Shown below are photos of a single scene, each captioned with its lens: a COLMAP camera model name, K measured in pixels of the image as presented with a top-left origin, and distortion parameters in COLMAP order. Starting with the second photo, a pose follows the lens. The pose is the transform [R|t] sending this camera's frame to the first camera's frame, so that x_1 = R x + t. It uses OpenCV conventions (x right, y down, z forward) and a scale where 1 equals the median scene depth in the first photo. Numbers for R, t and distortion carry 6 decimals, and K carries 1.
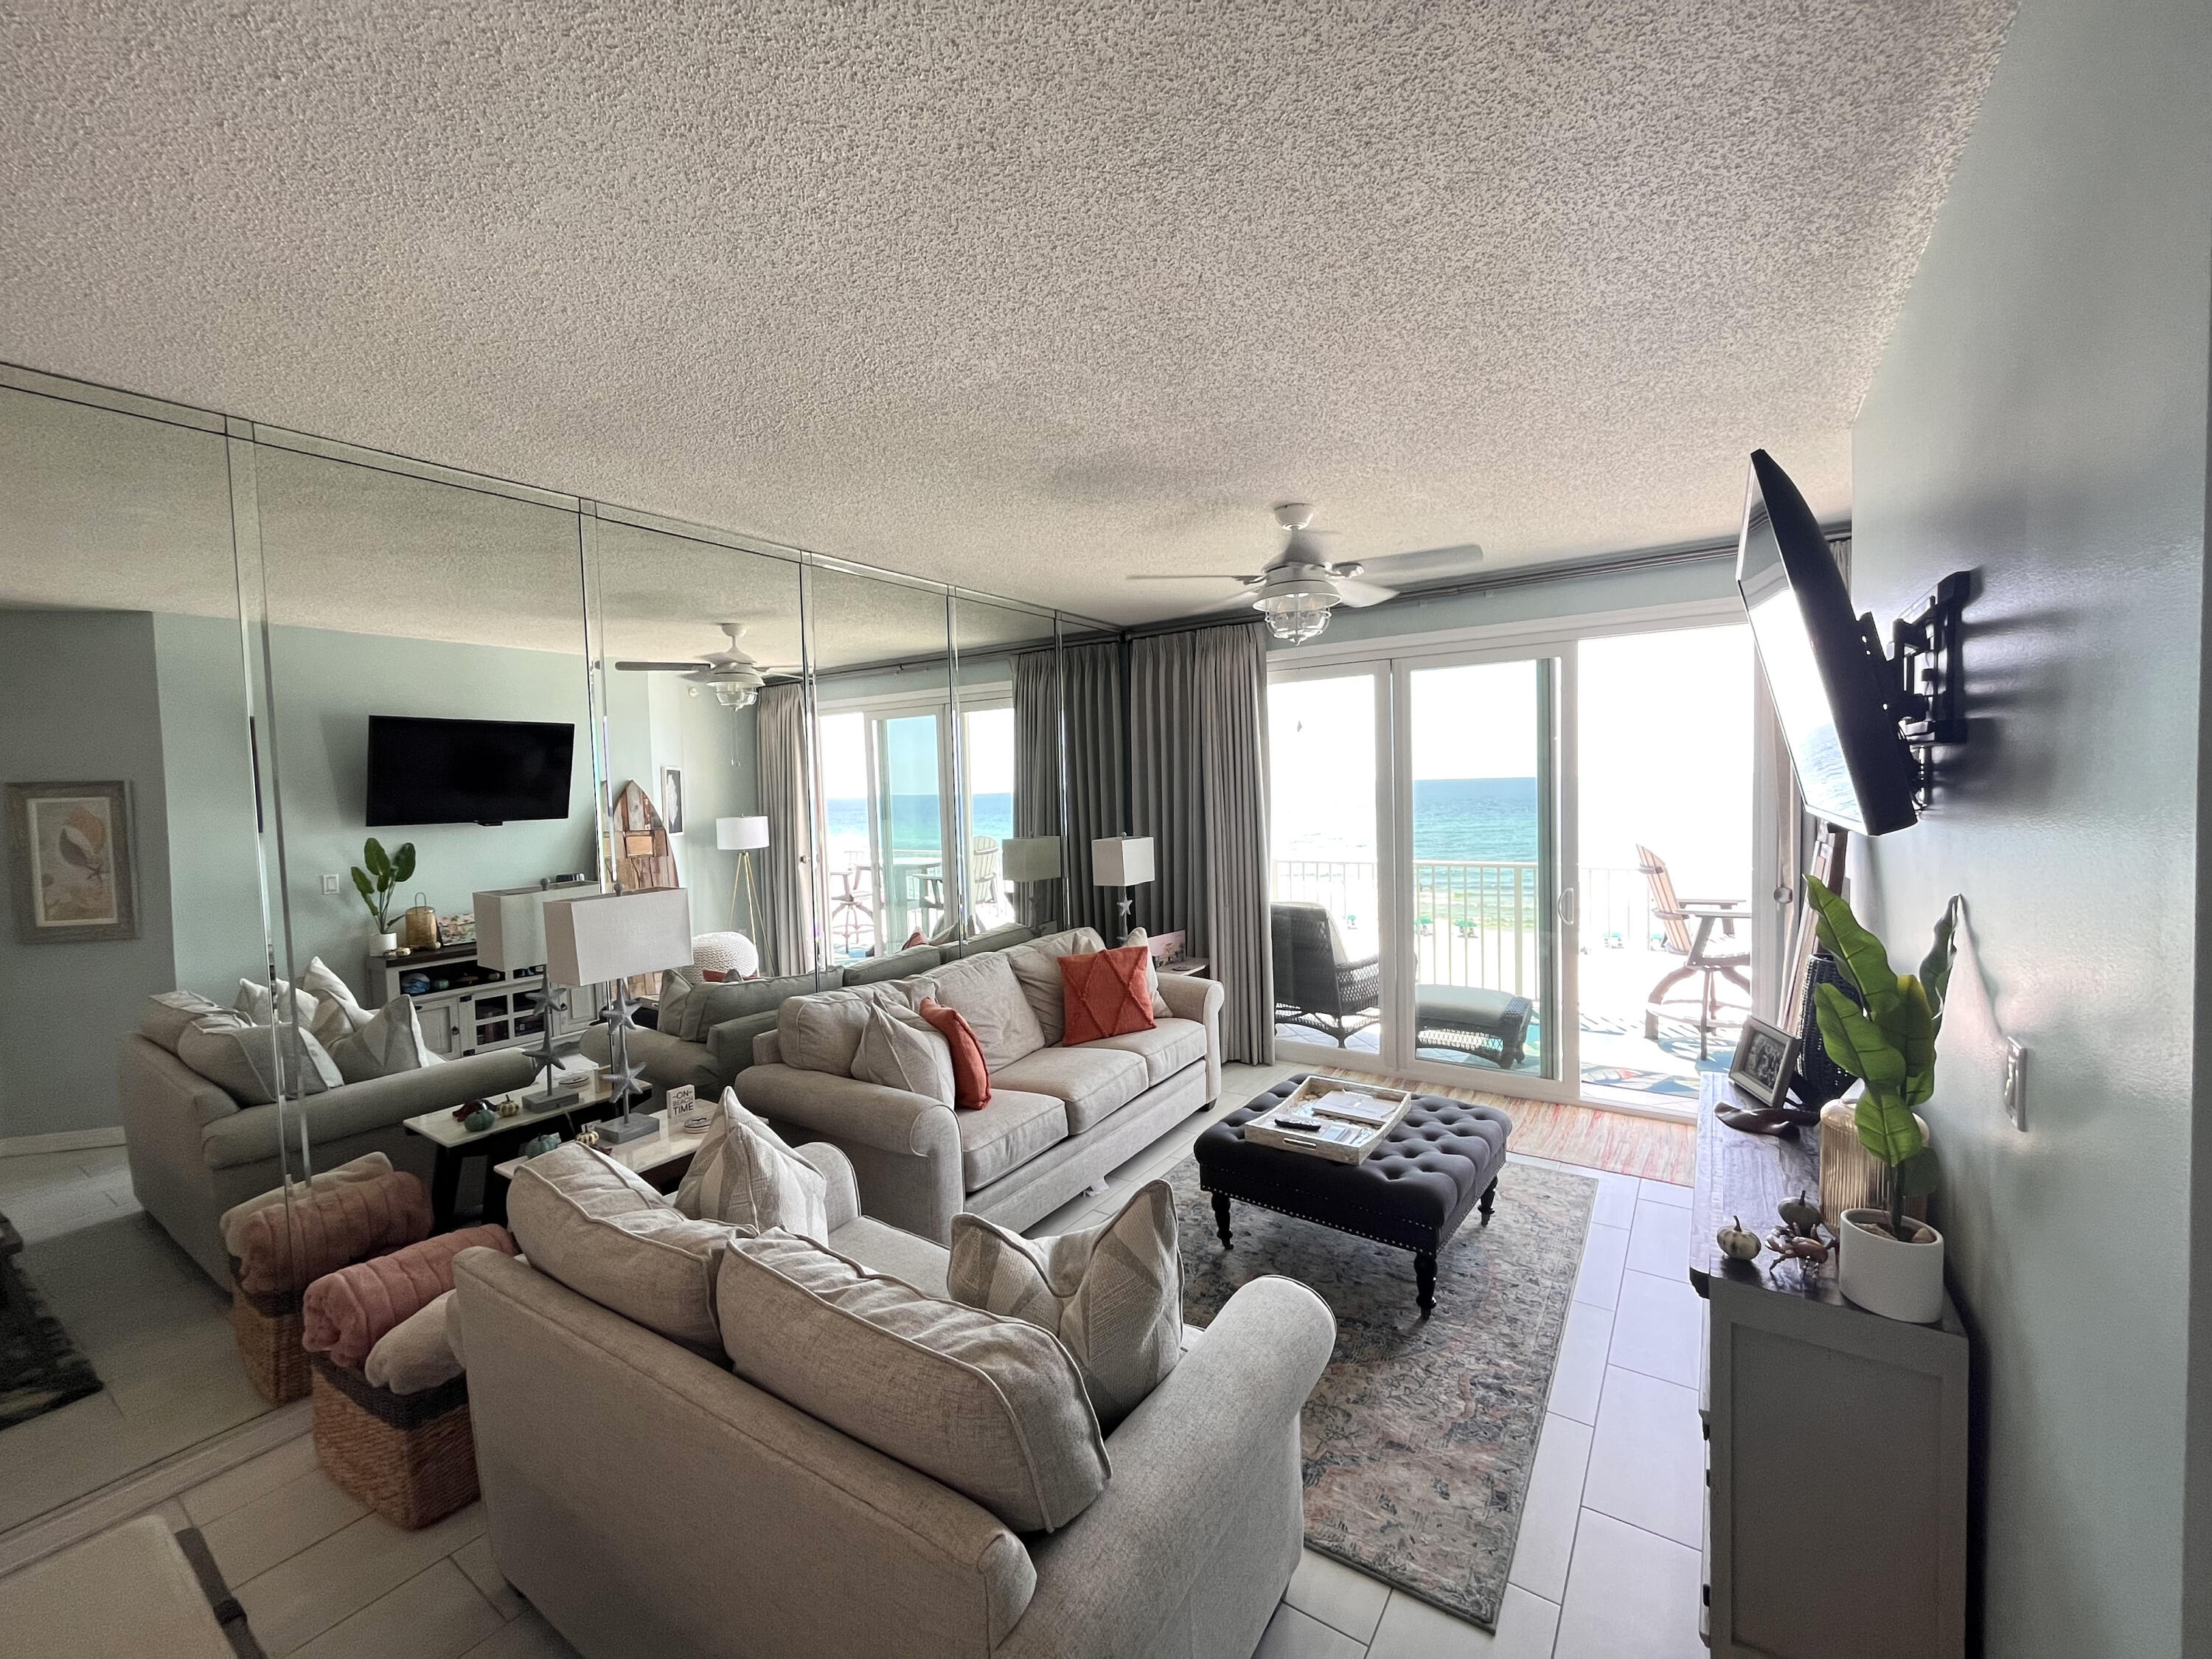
lens RADIAL K [[893.9, 0, 1114.9], [0, 893.9, 815.6], [0, 0, 1]] dist [-0.013283, -0.001553]
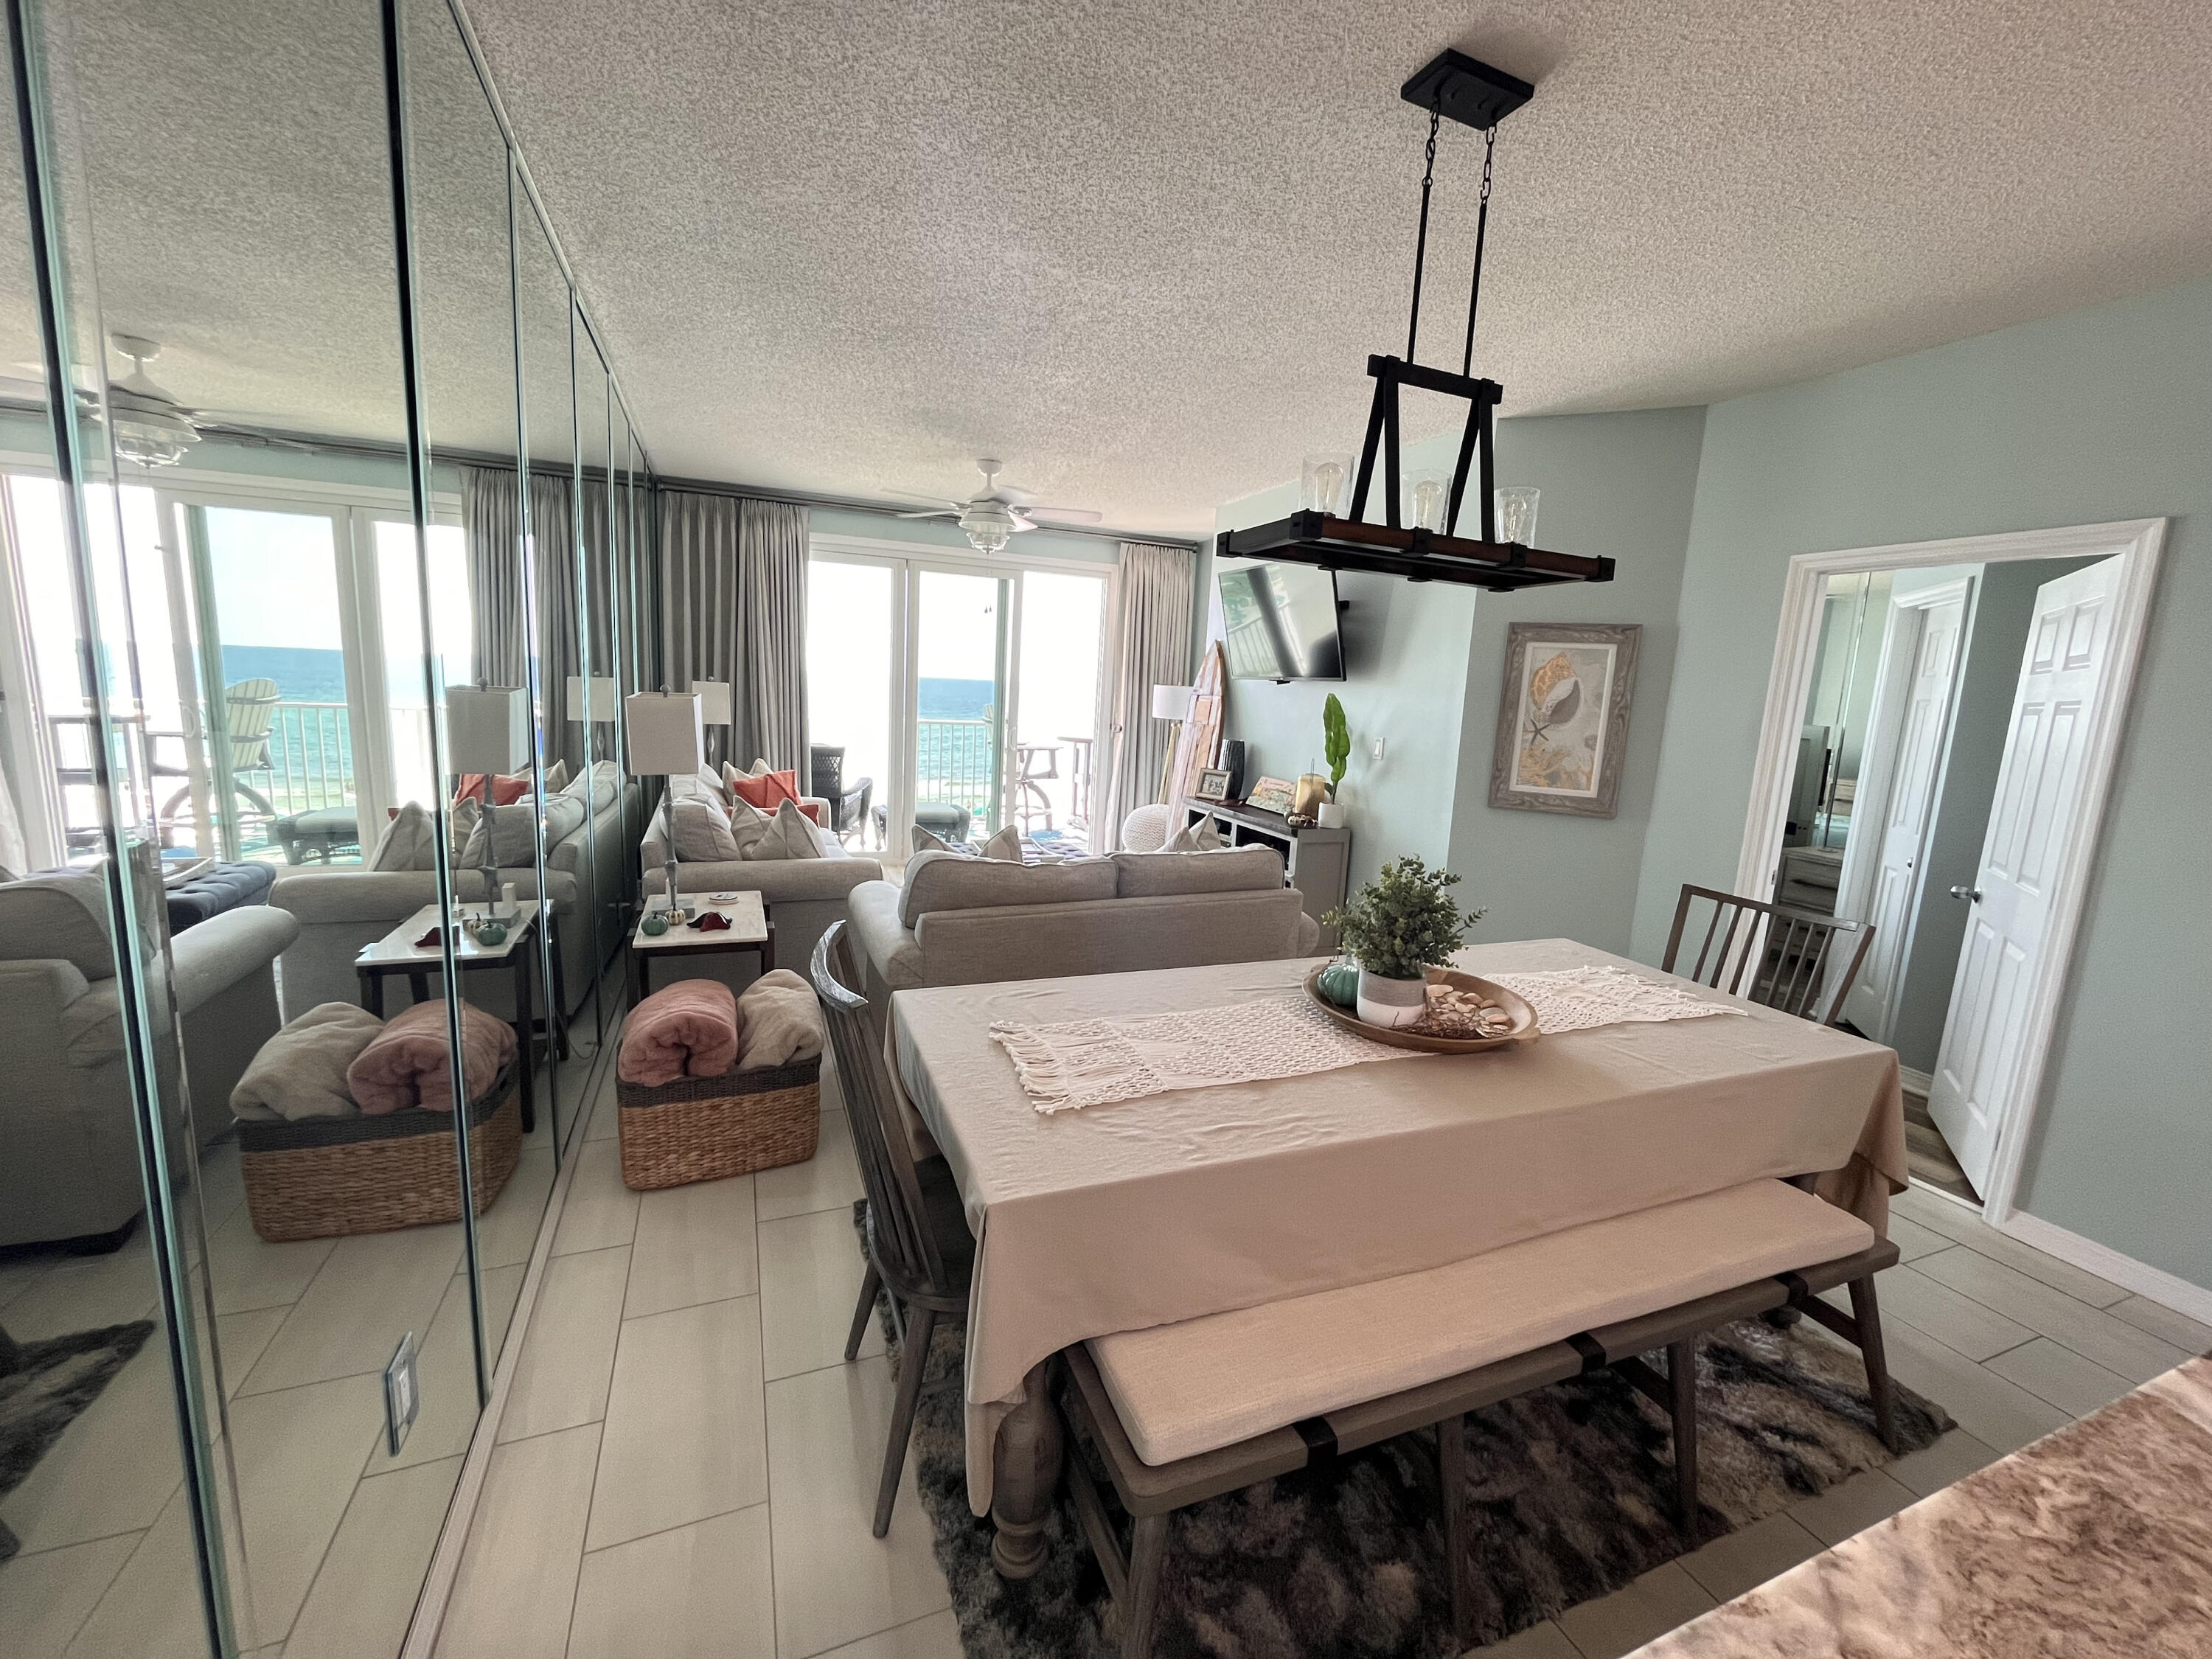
lens RADIAL K [[893.9, 0, 1107.9], [0, 893.9, 821.3], [0, 0, 1]] dist [-0.013283, -0.001553]
pose [[0.555609, -0.073926, 0.828151, -0.626304], [-0.036563, 0.992904, 0.113163, 0.051076], [-0.830639, -0.093153, 0.548963, -0.024564]]
